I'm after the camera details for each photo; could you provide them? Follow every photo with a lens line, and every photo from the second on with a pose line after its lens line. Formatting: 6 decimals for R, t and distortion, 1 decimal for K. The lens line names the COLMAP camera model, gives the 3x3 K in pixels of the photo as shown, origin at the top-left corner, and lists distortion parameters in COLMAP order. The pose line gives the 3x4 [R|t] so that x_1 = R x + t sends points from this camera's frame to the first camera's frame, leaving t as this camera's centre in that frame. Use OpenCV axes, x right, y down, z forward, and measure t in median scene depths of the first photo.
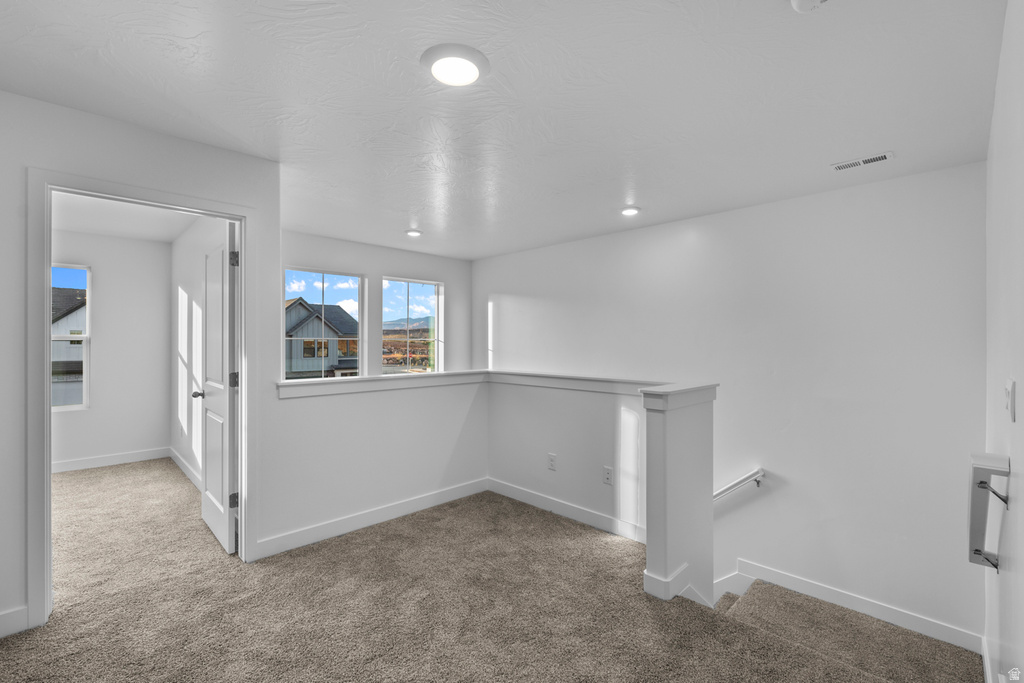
lens RADIAL K [[450.1, 0, 513.5], [0, 450.1, 341.8], [0, 0, 1]] dist [-0.009627, 0.002114]
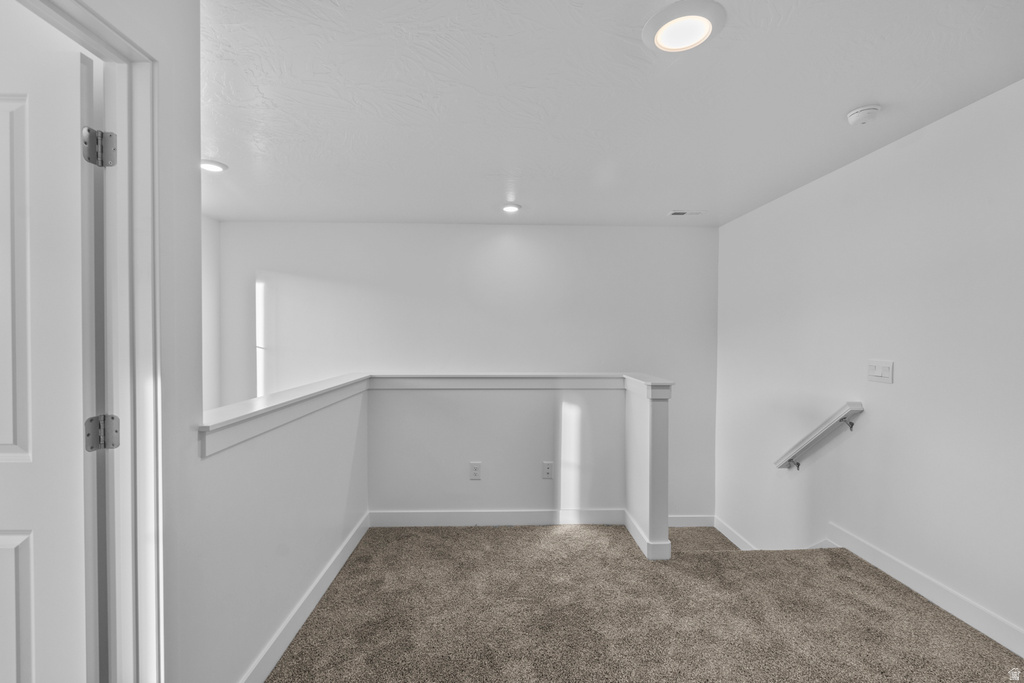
lens RADIAL K [[450.1, 0, 507.1], [0, 450.1, 346.6], [0, 0, 1]] dist [-0.009627, 0.002114]
pose [[0.678188, -0.015702, 0.734721, -0.604047], [-0.005006, 0.999650, 0.025985, -0.008095], [-0.734872, -0.021300, 0.677872, 0.392853]]
